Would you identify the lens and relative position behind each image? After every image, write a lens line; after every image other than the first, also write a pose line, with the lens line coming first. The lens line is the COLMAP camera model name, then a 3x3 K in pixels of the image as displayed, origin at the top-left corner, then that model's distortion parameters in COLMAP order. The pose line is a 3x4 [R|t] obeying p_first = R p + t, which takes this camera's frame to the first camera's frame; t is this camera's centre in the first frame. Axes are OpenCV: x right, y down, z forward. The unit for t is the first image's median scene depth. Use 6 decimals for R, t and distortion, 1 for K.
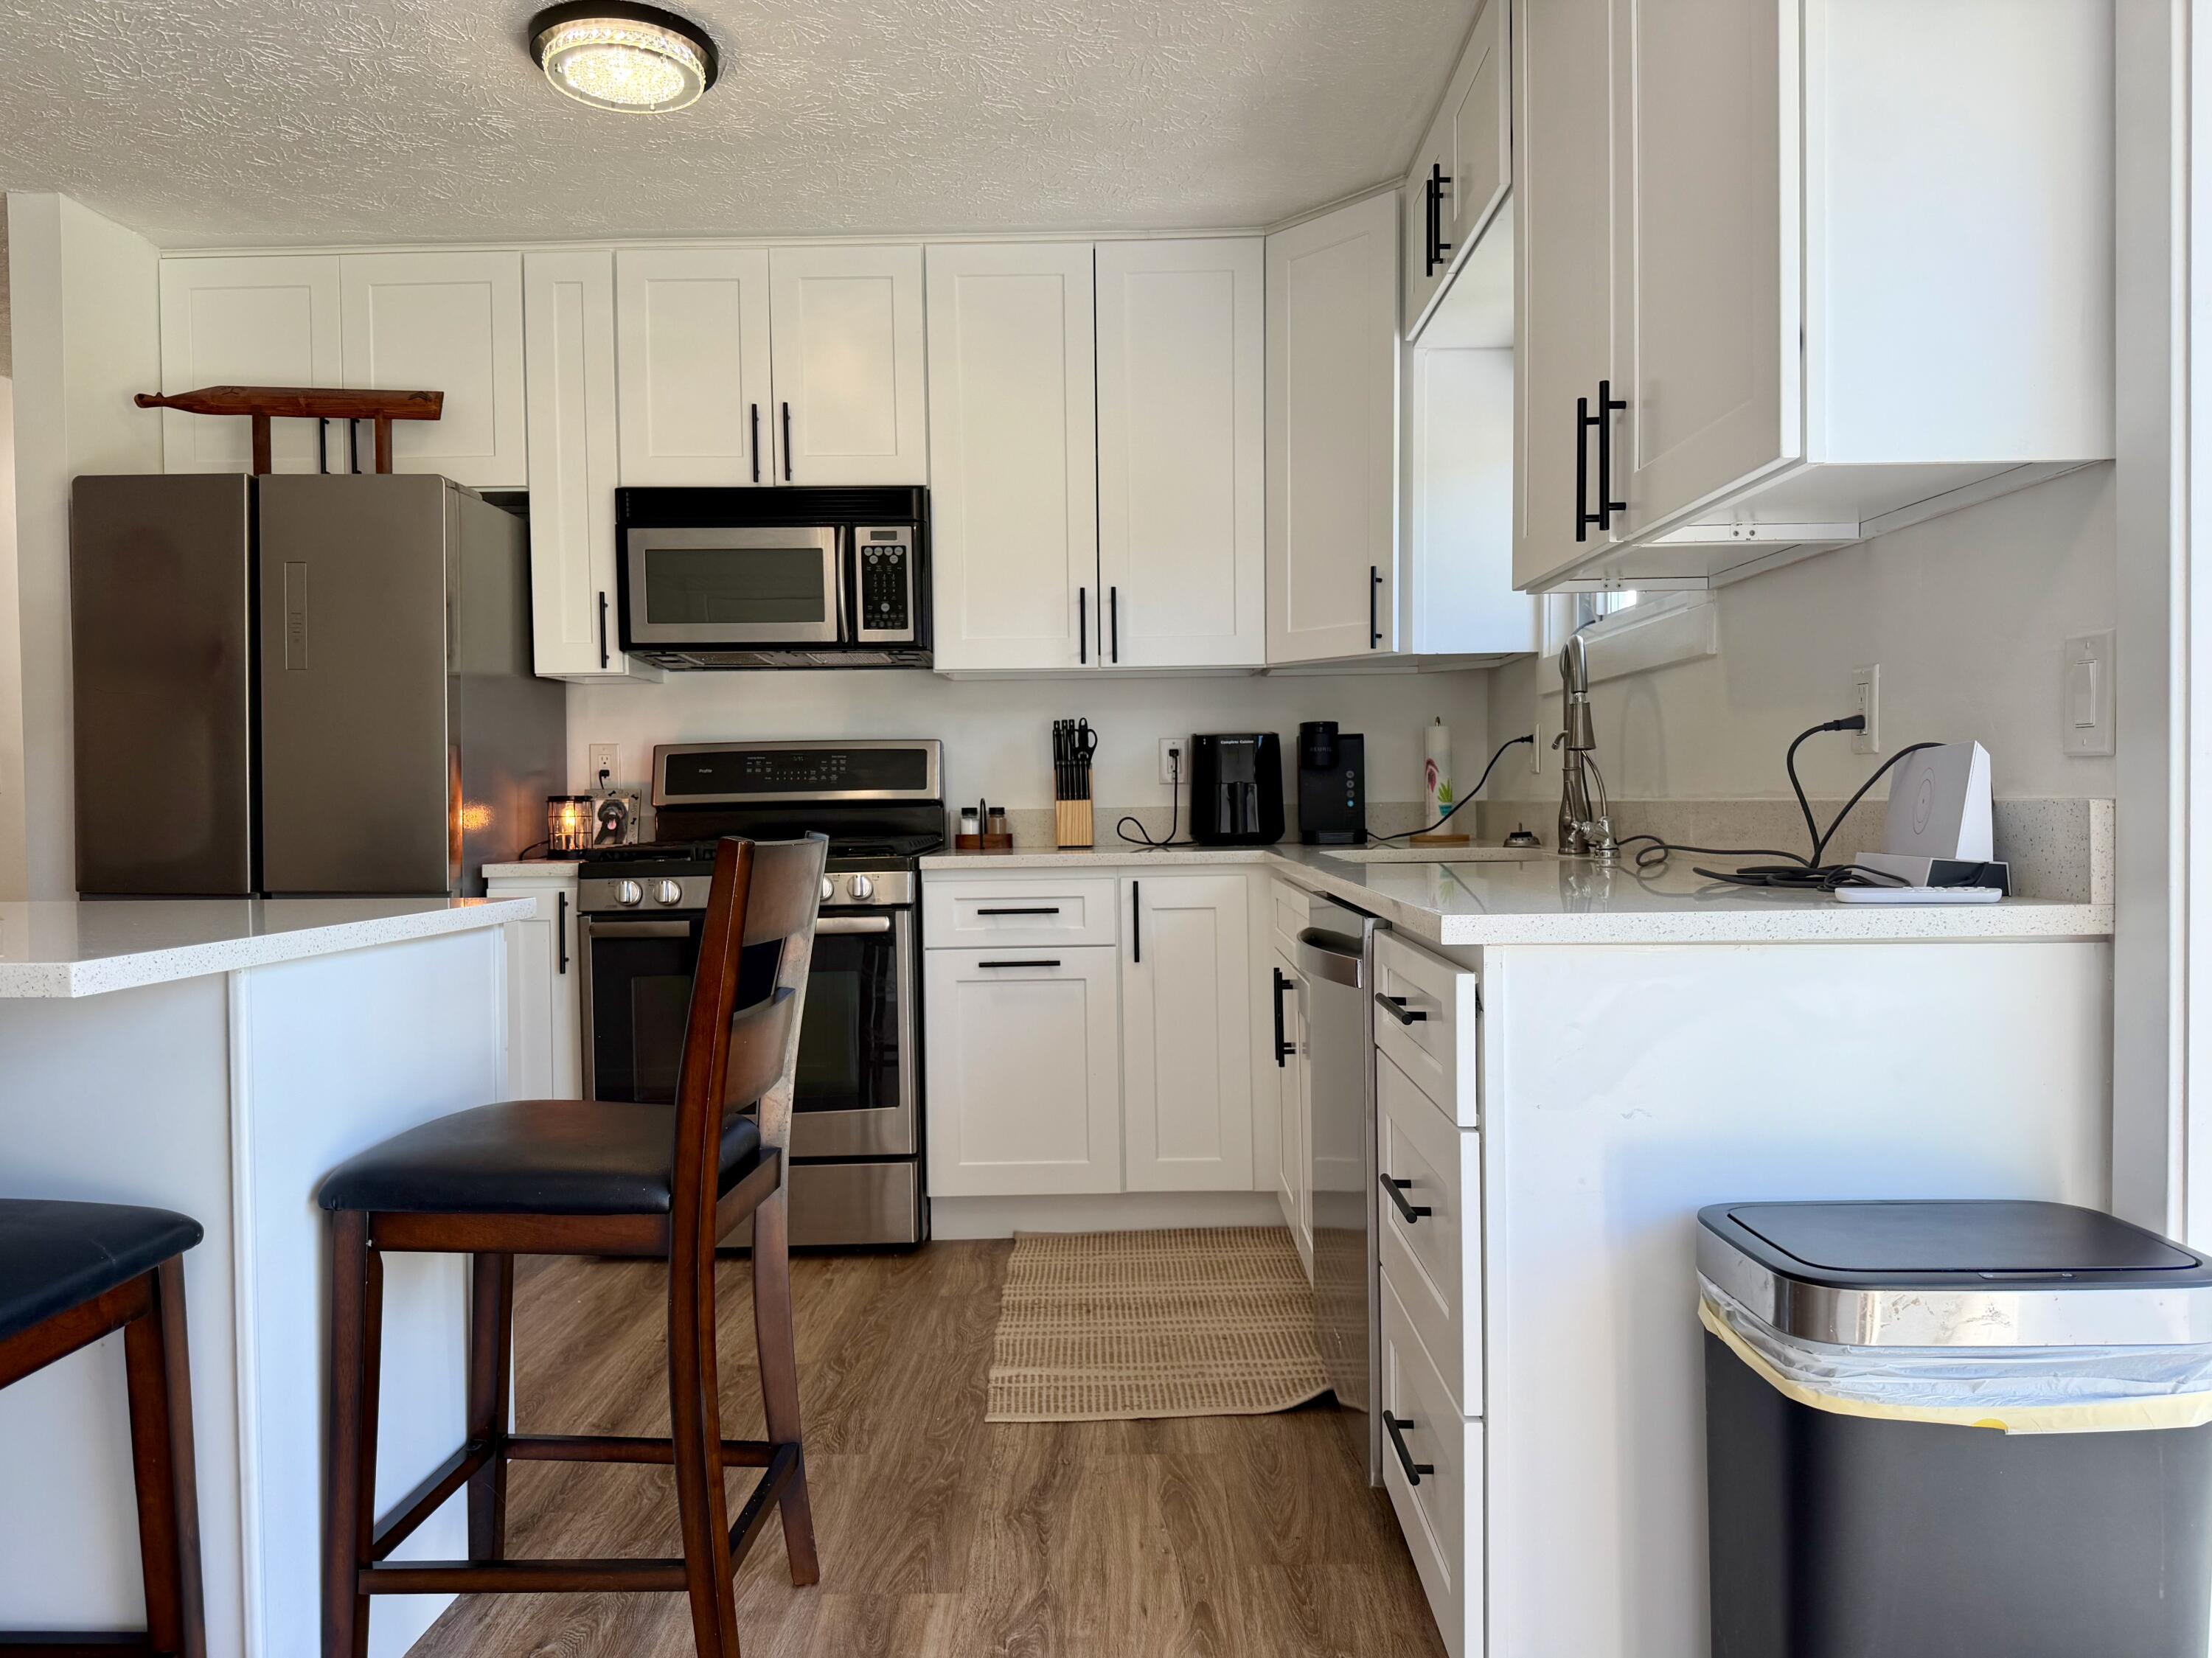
lens RADIAL K [[1619.7, 0, 1109.1], [0, 1619.7, 842.5], [0, 0, 1]] dist [0.005238, 0.000393]
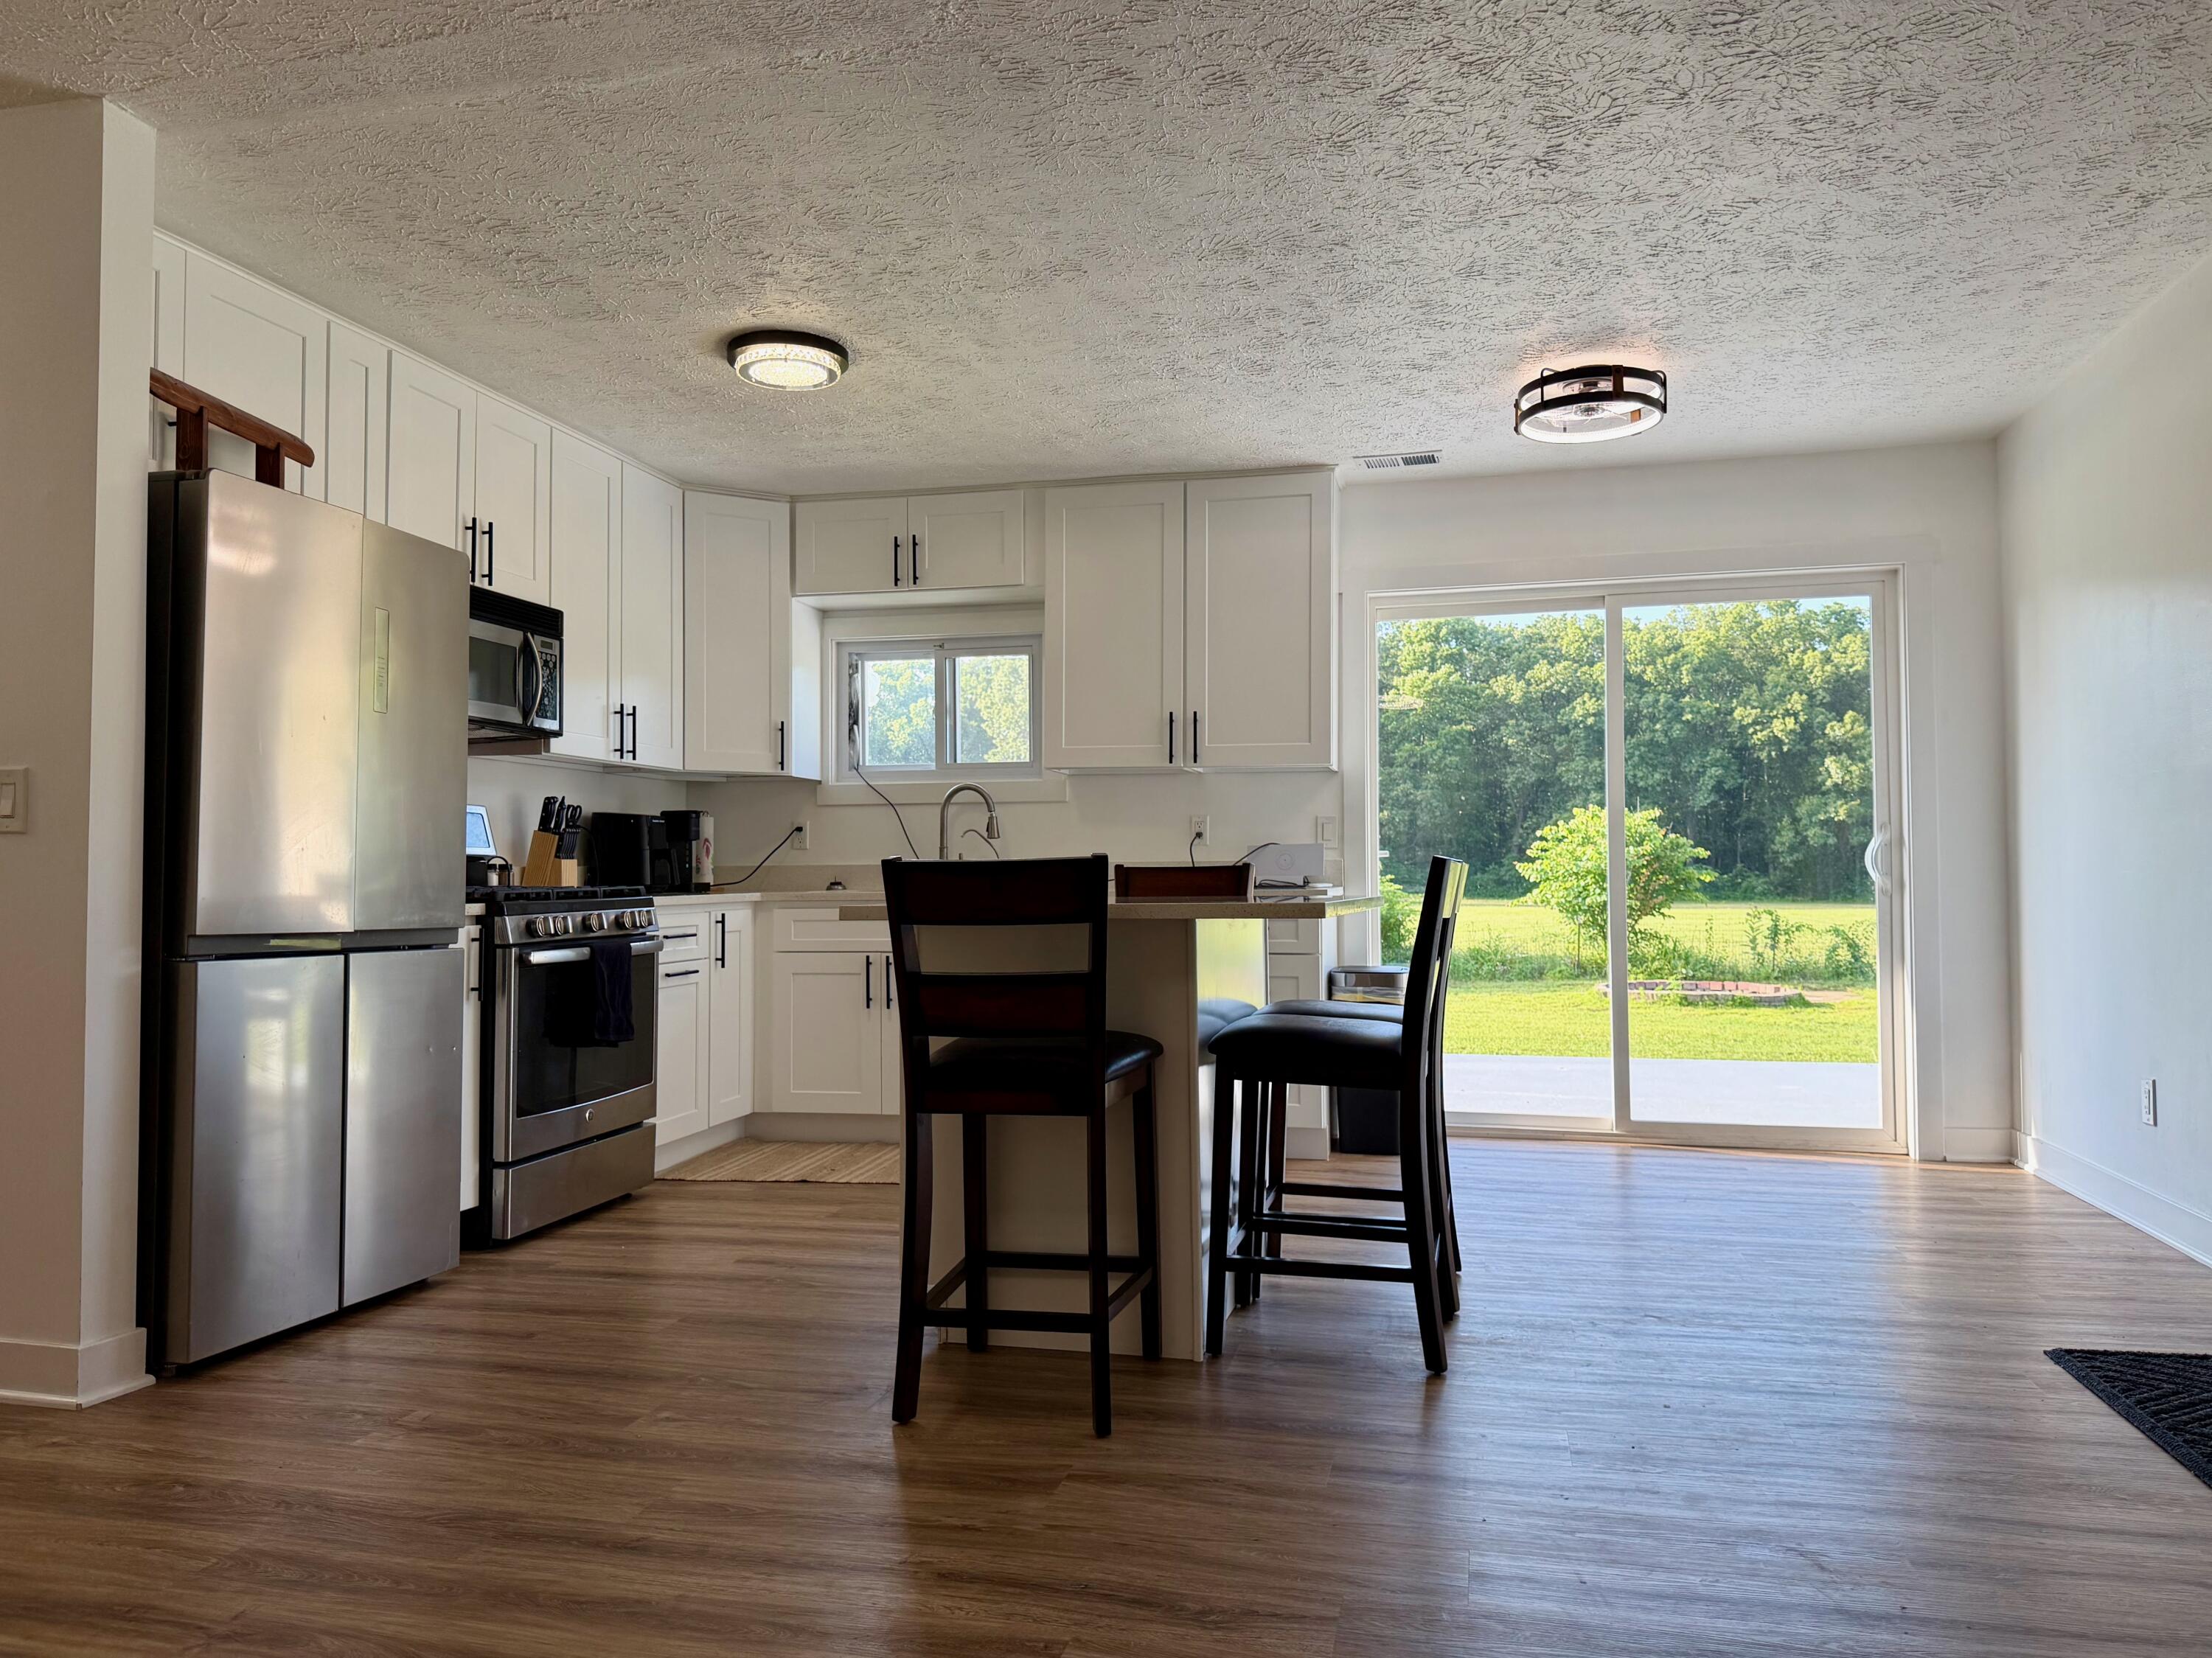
lens RADIAL K [[1578.9, 0, 1106.0], [0, 1578.9, 829.0], [0, 0, 1]] dist [-0.000416, -0.000450]
pose [[0.228141, 0.041414, 0.972747, -1.224268], [0.024076, 0.998550, -0.048159, 0.022641], [-0.973330, 0.034407, 0.226813, 0.302628]]
